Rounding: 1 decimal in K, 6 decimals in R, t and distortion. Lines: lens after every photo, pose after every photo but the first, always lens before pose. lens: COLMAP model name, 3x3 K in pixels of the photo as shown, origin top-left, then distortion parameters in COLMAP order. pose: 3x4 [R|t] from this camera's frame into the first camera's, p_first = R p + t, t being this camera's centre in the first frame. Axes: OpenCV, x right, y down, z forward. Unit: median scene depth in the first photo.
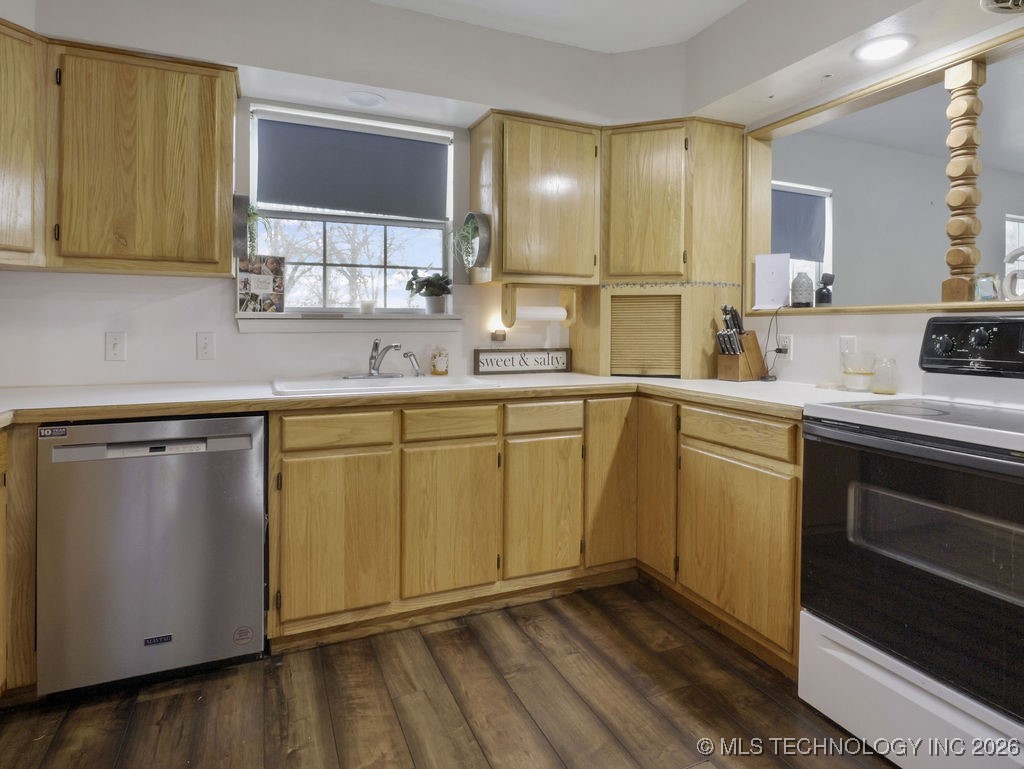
lens RADIAL K [[580.4, 0, 518.2], [0, 580.4, 321.3], [0, 0, 1]] dist [-0.015612, 0.001104]
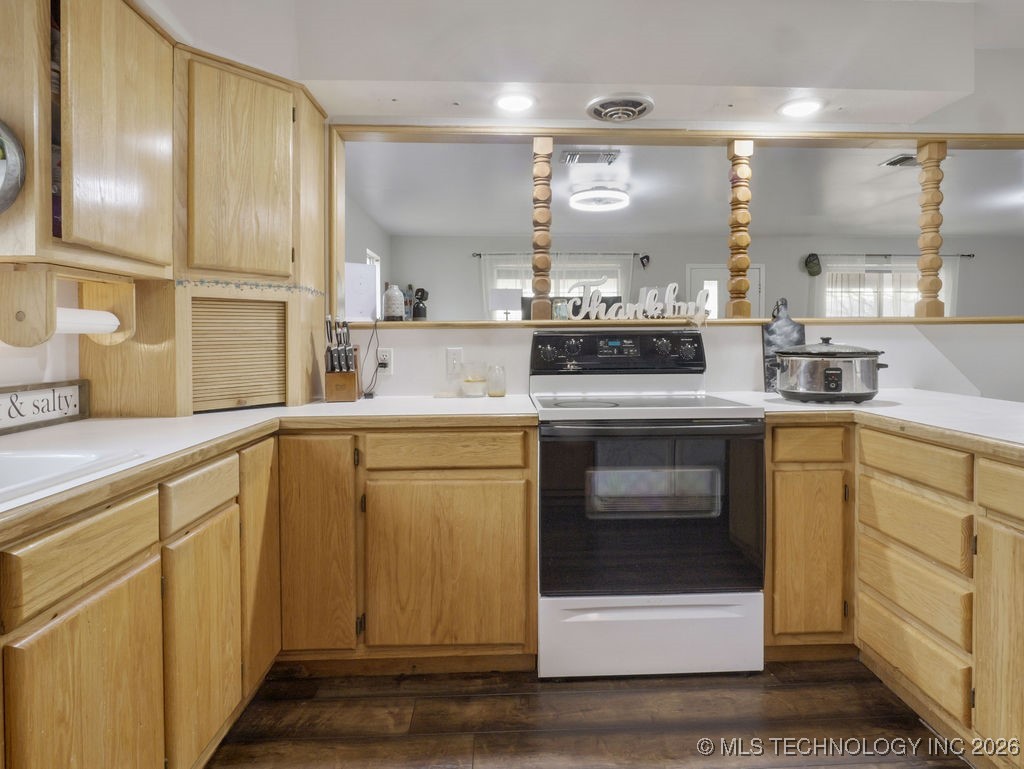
lens RADIAL K [[577.3, 0, 515.2], [0, 577.3, 347.7], [0, 0, 1]] dist [-0.012681, 0.000852]
pose [[0.370920, -0.019290, 0.928464, -0.410729], [0.001395, 0.999795, 0.020214, 0.002656], [-0.928664, -0.006202, 0.370871, 0.494492]]
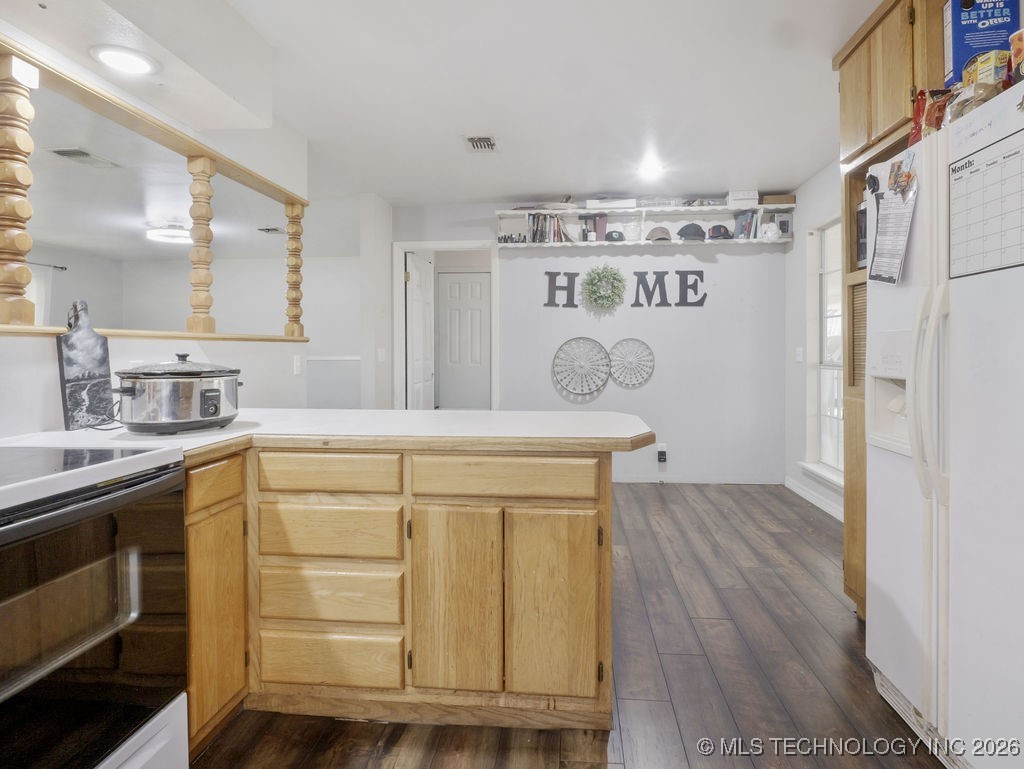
lens RADIAL K [[587.0, 0, 523.8], [0, 587.0, 354.1], [0, 0, 1]] dist [-0.016241, 0.001566]
pose [[-0.875393, -0.002883, 0.483403, -0.138584], [-0.002117, 0.999995, 0.002129, 0.003388], [-0.483407, 0.000840, -0.875395, 0.849991]]
